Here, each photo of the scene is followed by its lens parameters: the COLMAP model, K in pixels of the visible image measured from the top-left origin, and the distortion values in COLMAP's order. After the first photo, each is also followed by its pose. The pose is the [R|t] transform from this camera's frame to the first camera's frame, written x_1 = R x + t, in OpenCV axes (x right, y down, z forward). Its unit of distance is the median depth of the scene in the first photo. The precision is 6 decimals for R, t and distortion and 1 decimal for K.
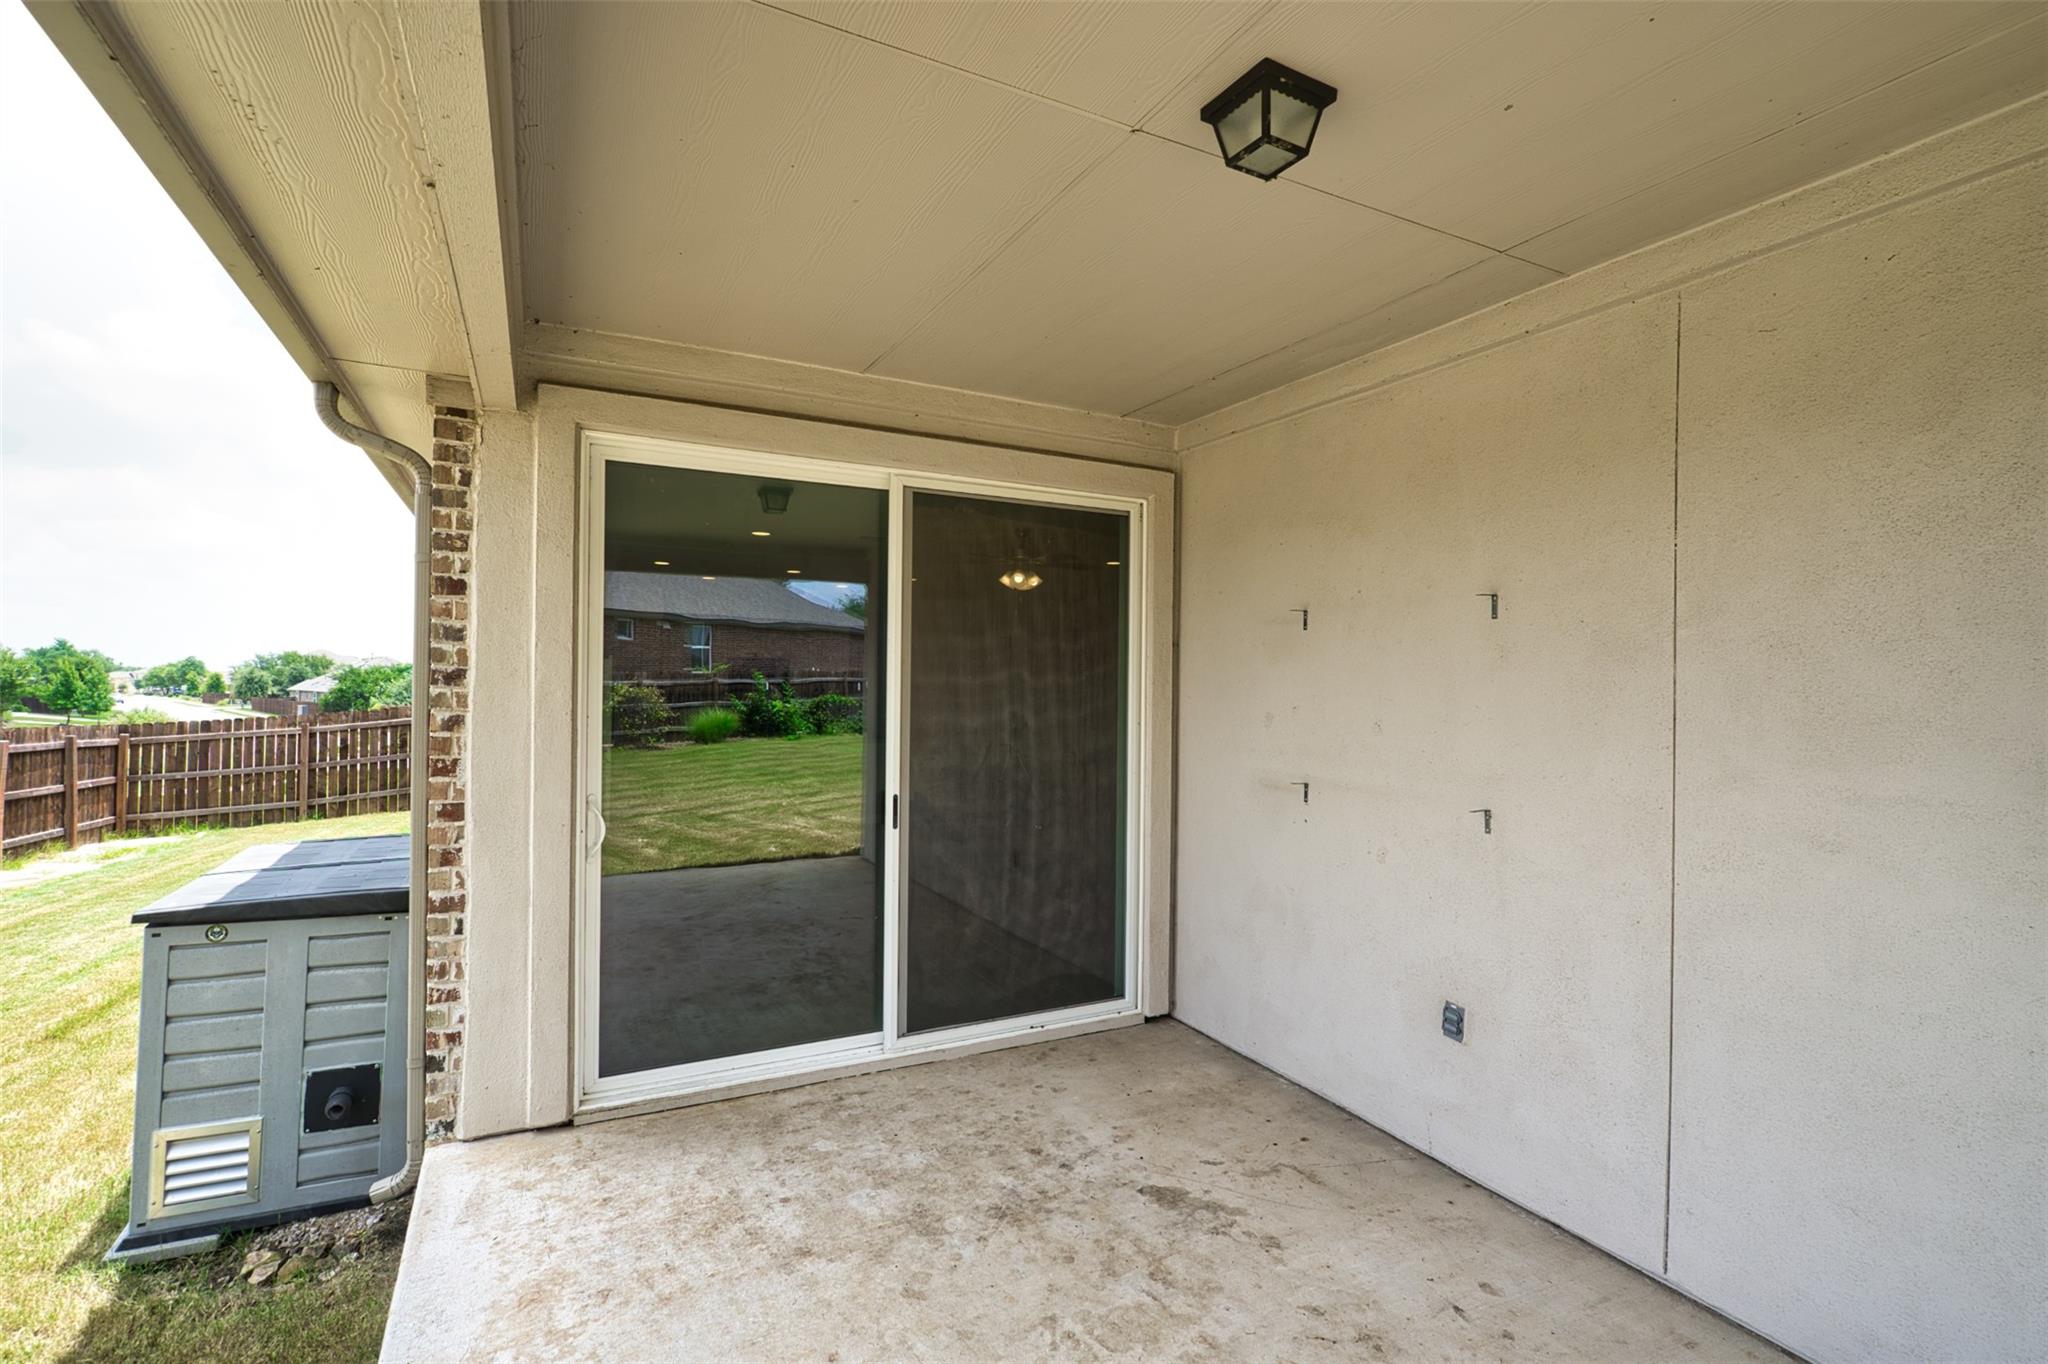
lens RADIAL K [[940.1, 0, 1020.6], [0, 940.1, 680.2], [0, 0, 1]] dist [-0.004419, 0.002465]
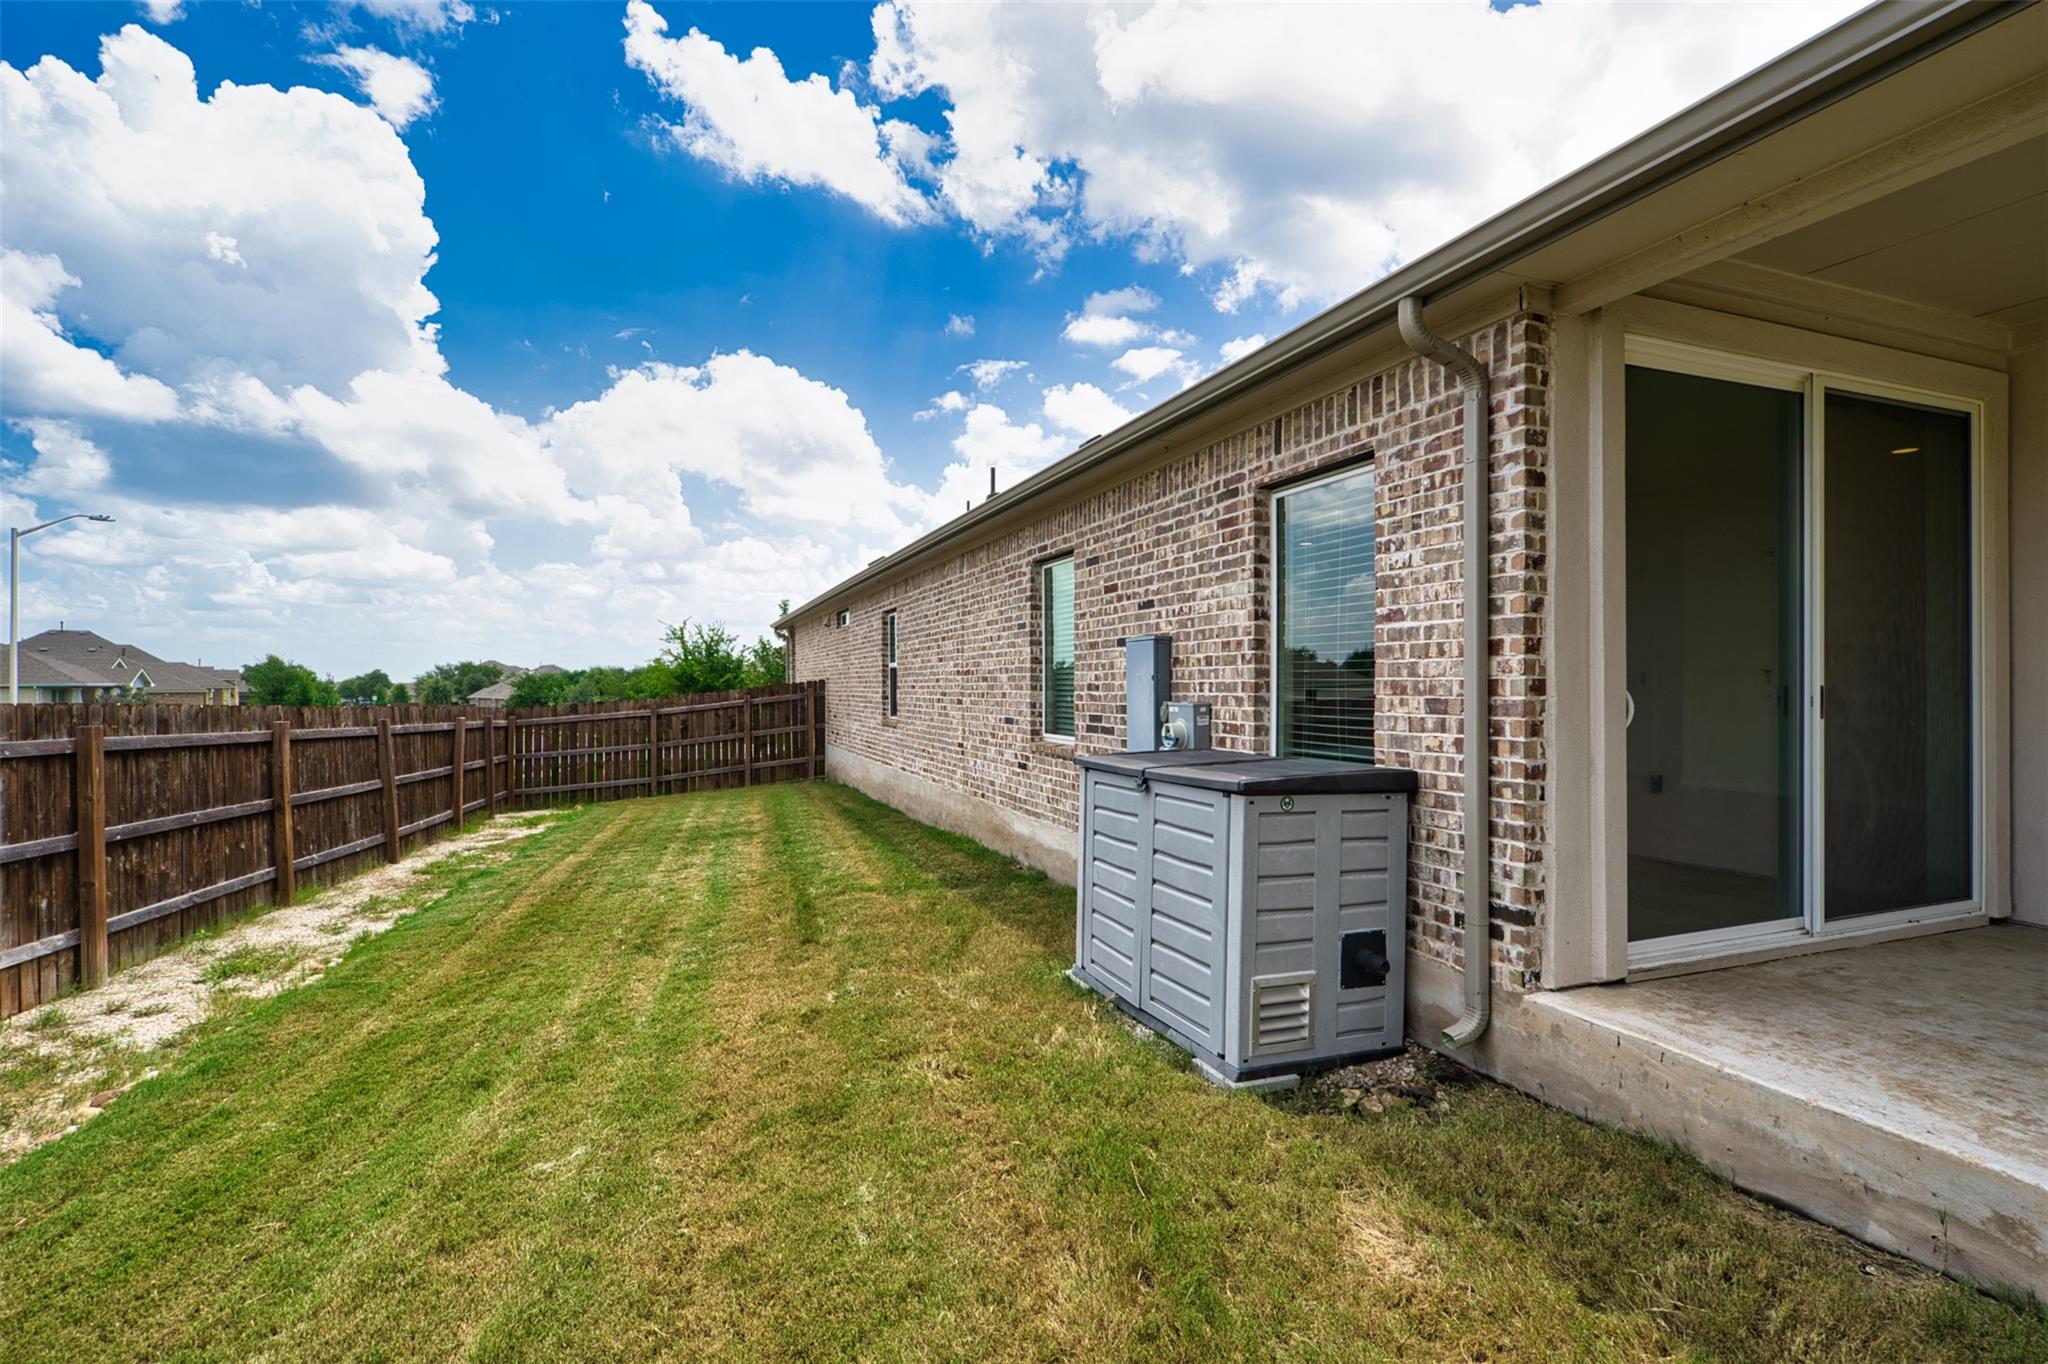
lens RADIAL K [[940.1, 0, 1023.2], [0, 940.1, 683.5], [0, 0, 1]] dist [-0.004419, 0.002465]
pose [[0.993782, -0.015991, -0.110191, -0.881959], [0.016234, 0.999867, 0.001309, 0.102621], [0.110156, -0.003089, 0.993910, -0.117687]]
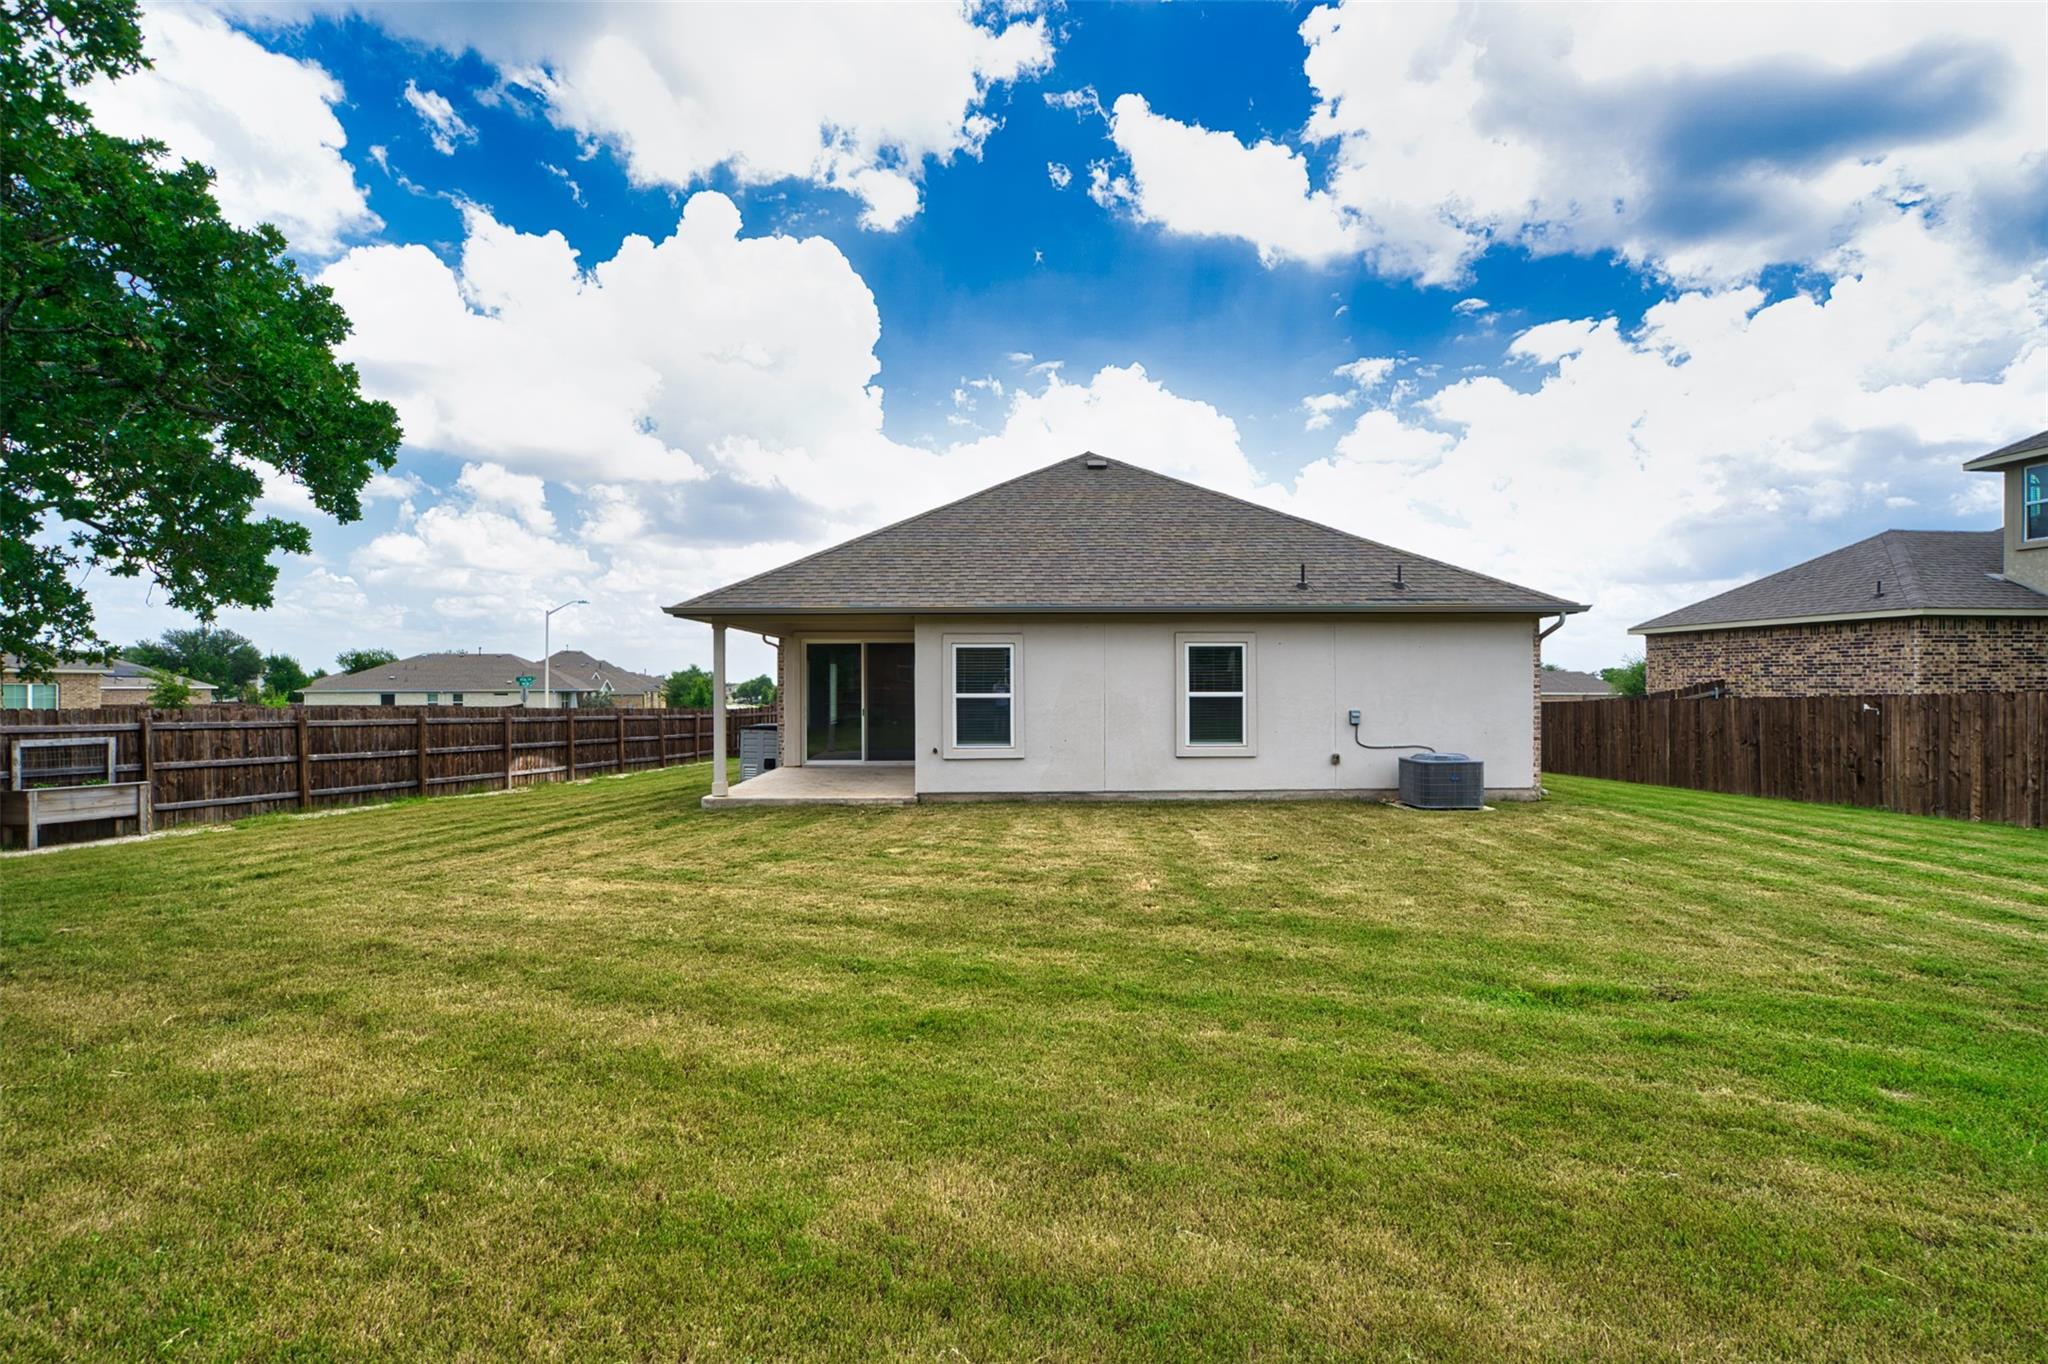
lens RADIAL K [[940.1, 0, 1017.8], [0, 940.1, 687.0], [0, 0, 1]] dist [-0.004419, 0.002465]
pose [[0.895287, -0.014246, -0.445262, 2.636143], [0.015216, 0.999883, -0.001395, 0.031607], [0.445230, -0.005526, 0.895399, -2.839858]]
